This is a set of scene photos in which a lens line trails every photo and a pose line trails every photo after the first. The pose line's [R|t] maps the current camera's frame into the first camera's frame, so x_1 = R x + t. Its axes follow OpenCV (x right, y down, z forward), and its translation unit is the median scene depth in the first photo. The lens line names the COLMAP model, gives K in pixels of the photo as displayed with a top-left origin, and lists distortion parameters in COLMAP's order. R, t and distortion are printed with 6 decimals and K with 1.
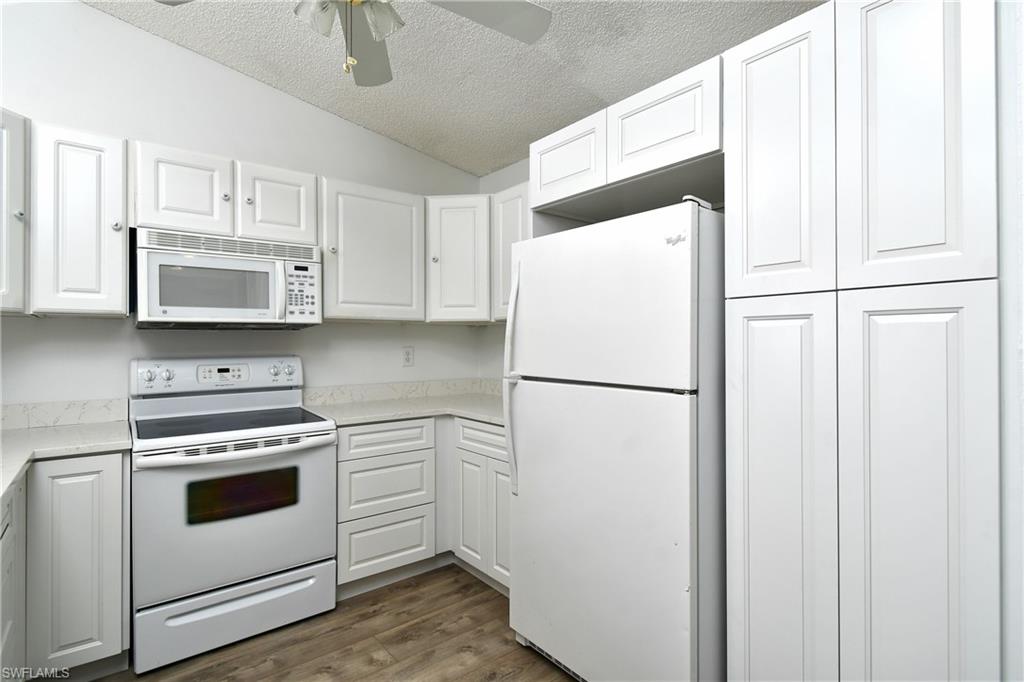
lens RADIAL K [[508.5, 0, 521.3], [0, 508.5, 344.6], [0, 0, 1]] dist [0.000955, -0.000656]
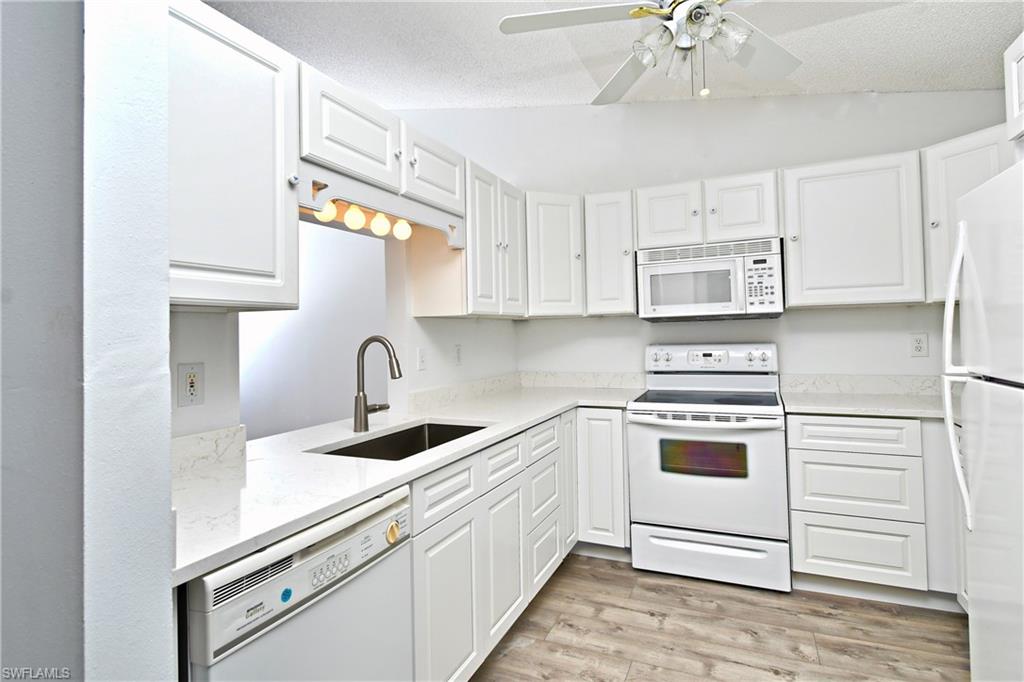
lens RADIAL K [[508.5, 0, 502.4], [0, 508.5, 331.2], [0, 0, 1]] dist [0.000955, -0.000656]
pose [[0.451413, -0.012066, -0.892234, 0.289872], [0.015054, 0.999869, -0.005906, -0.005480], [0.892188, -0.010765, 0.451535, 0.033658]]
